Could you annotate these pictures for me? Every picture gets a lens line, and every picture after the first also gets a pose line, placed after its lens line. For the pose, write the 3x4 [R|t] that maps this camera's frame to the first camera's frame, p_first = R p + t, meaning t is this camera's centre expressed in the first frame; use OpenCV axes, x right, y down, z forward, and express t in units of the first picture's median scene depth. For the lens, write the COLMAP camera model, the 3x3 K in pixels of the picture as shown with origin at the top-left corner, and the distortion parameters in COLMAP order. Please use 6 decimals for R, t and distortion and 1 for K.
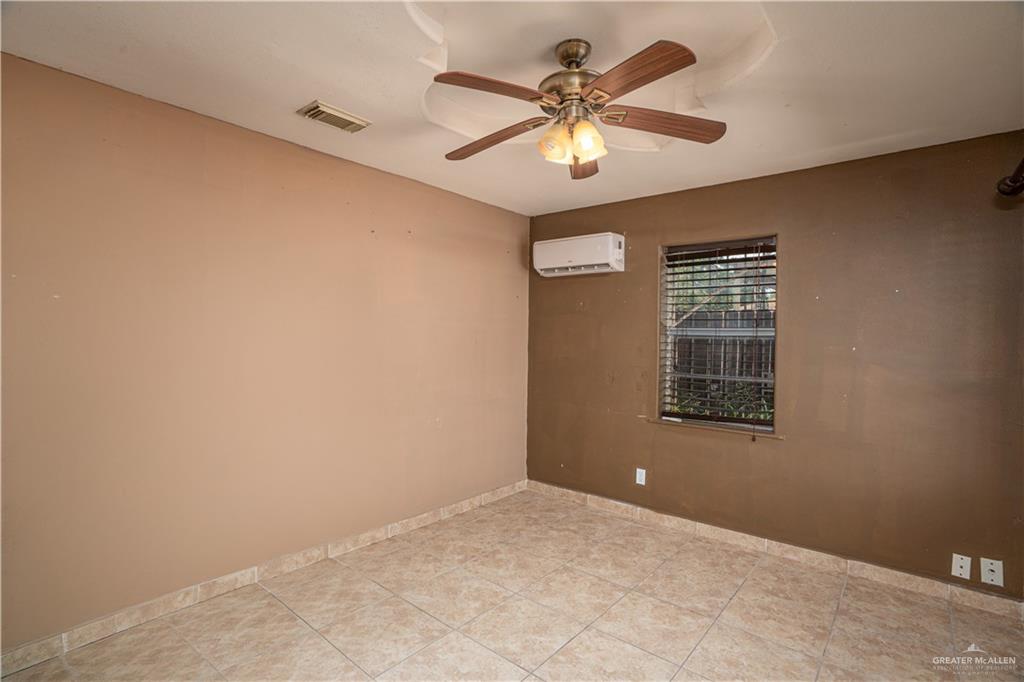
lens RADIAL K [[487.2, 0, 509.2], [0, 487.2, 338.4], [0, 0, 1]] dist [-0.042153, 0.018731]
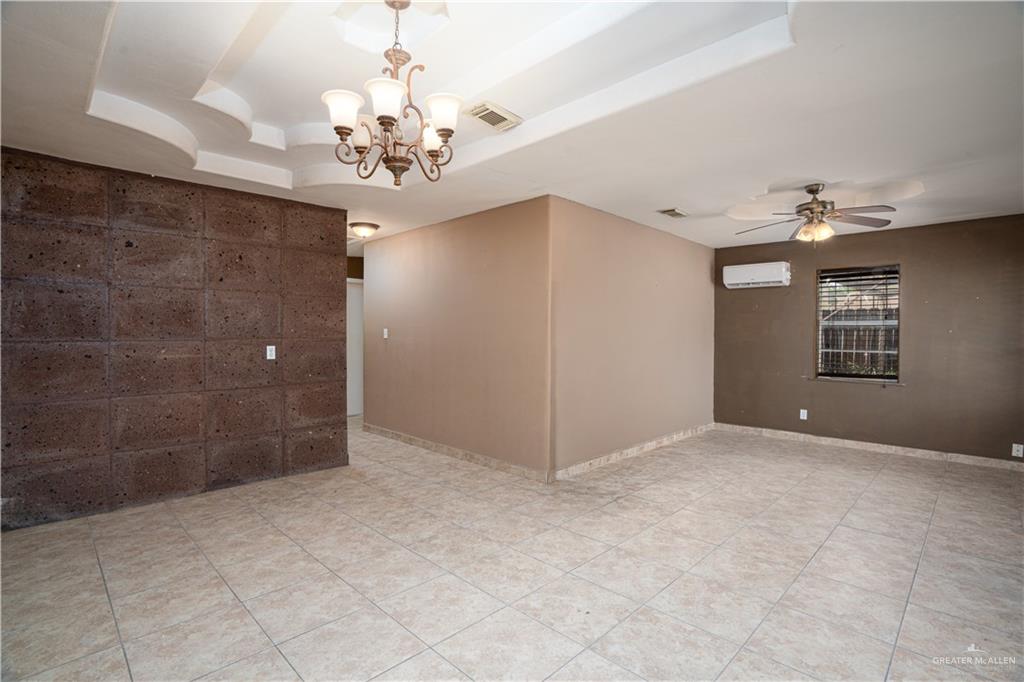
lens RADIAL K [[487.2, 0, 509.2], [0, 487.2, 338.4], [0, 0, 1]] dist [-0.042153, 0.018731]
pose [[0.997267, -0.003647, -0.073787, -0.577862], [0.003599, 0.999993, -0.000793, 0.033033], [0.073790, 0.000525, 0.997274, -0.648876]]
